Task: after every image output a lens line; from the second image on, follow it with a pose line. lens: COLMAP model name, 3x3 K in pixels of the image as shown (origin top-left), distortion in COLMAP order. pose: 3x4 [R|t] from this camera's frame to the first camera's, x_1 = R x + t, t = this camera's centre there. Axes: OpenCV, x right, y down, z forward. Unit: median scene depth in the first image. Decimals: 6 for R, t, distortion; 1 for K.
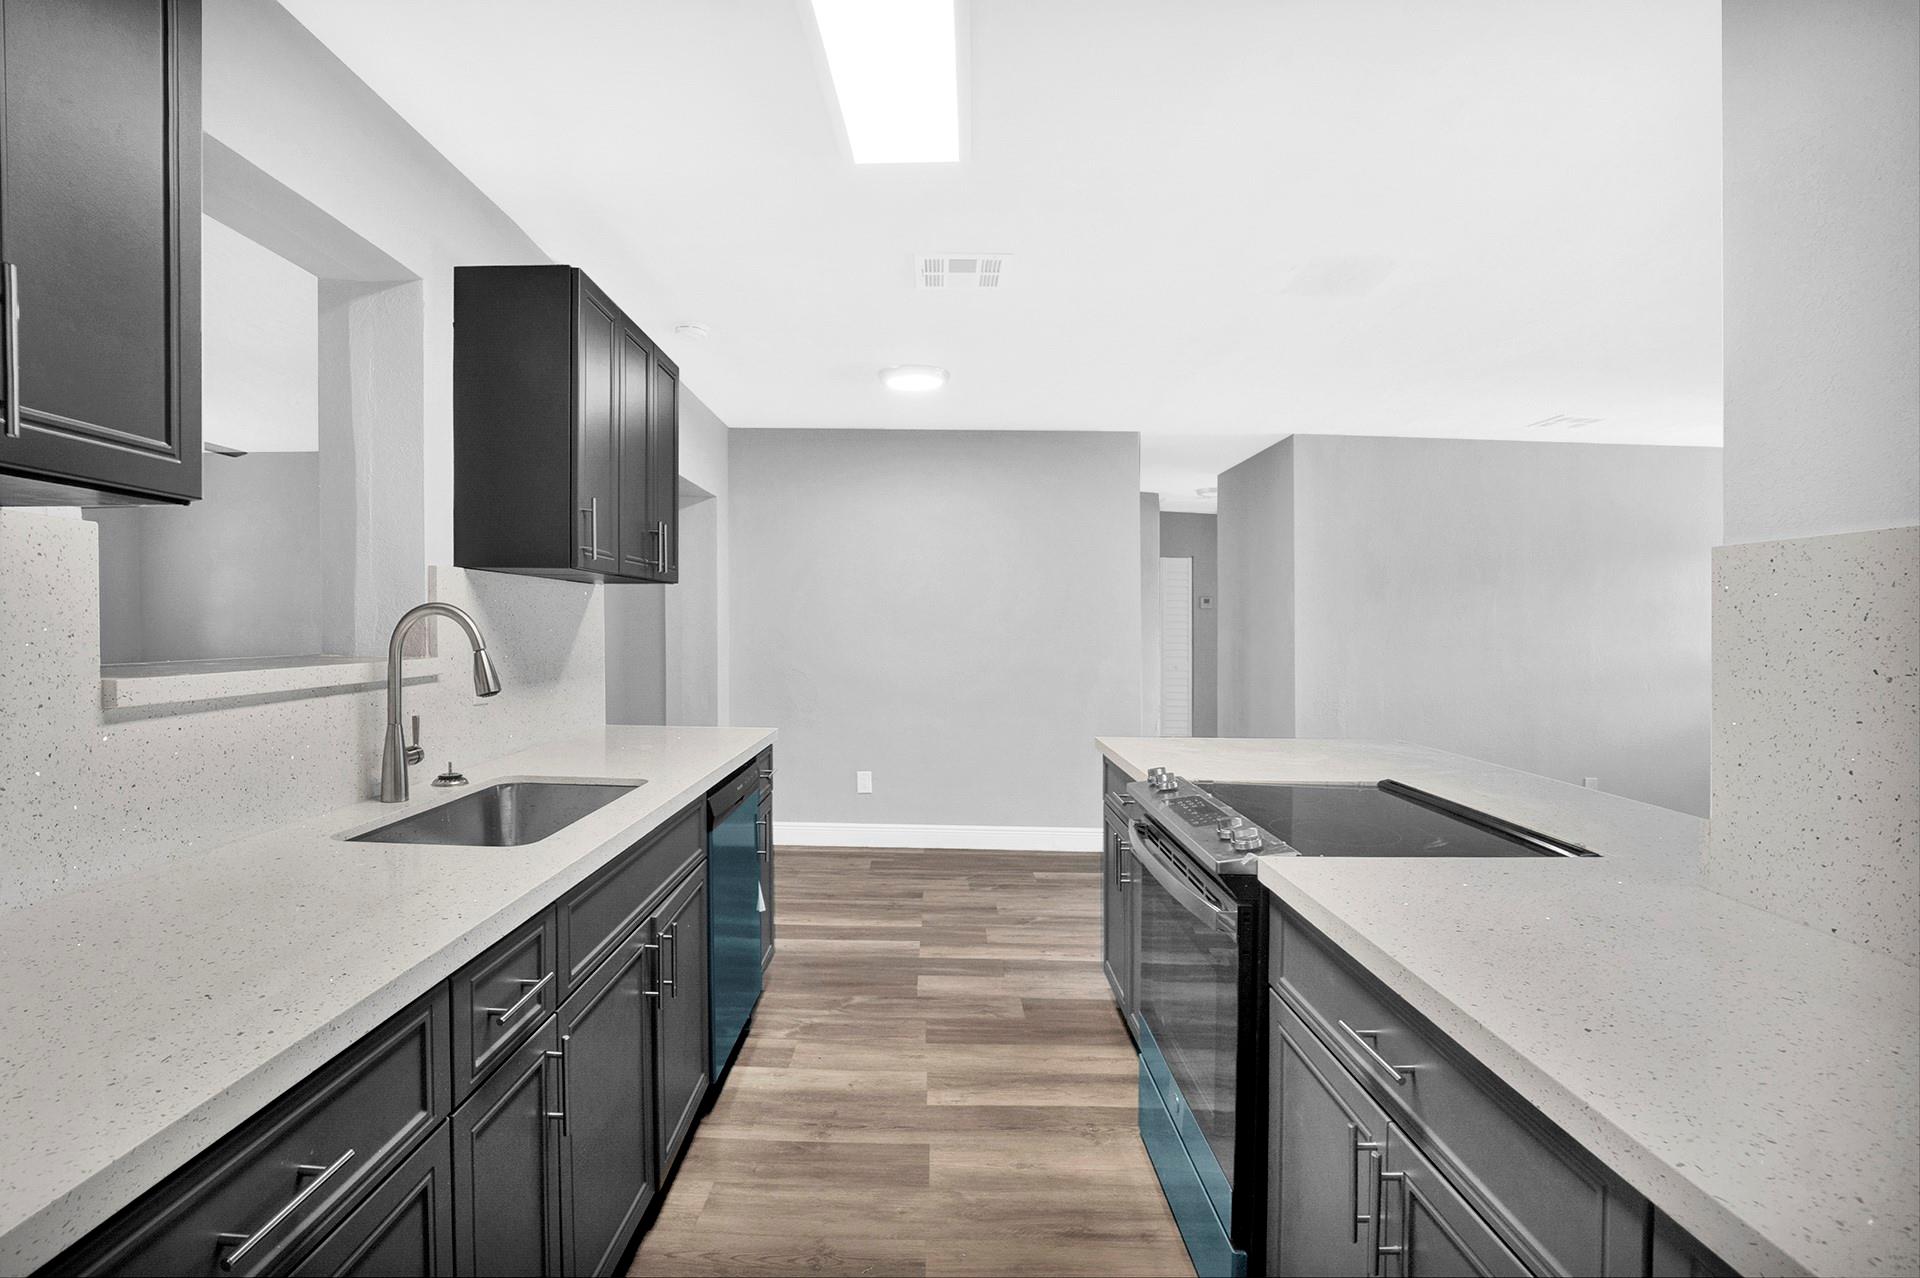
lens RADIAL K [[876.8, 0, 956.6], [0, 876.8, 617.0], [0, 0, 1]] dist [-0.086489, 0.013993]
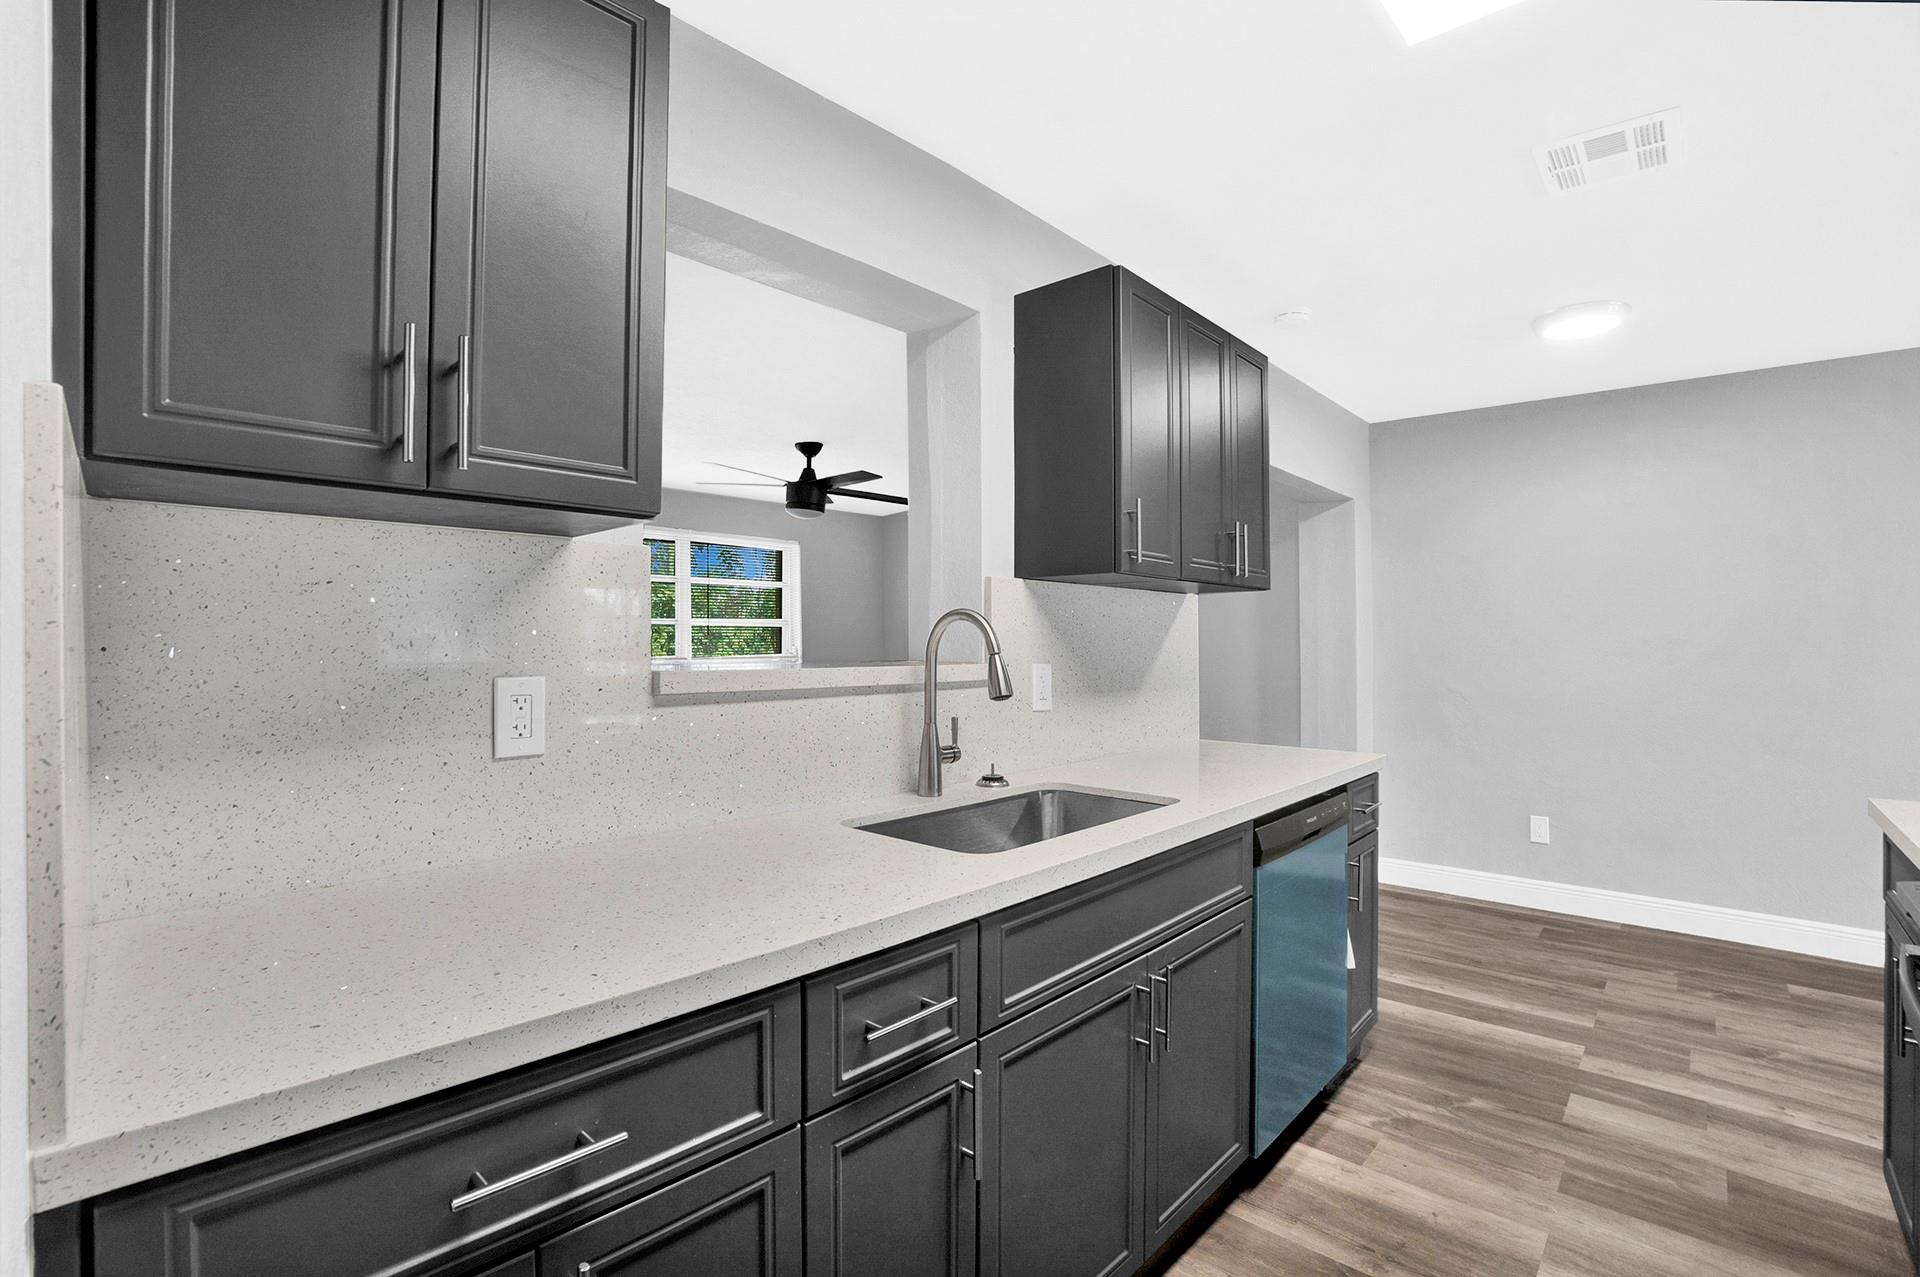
lens RADIAL K [[876.8, 0, 956.6], [0, 876.8, 616.5], [0, 0, 1]] dist [-0.086489, 0.013993]
pose [[0.736506, -0.027406, -0.675875, 0.067809], [0.011938, 0.999550, -0.027522, 0.014112], [0.676326, 0.012201, 0.736502, 0.128278]]
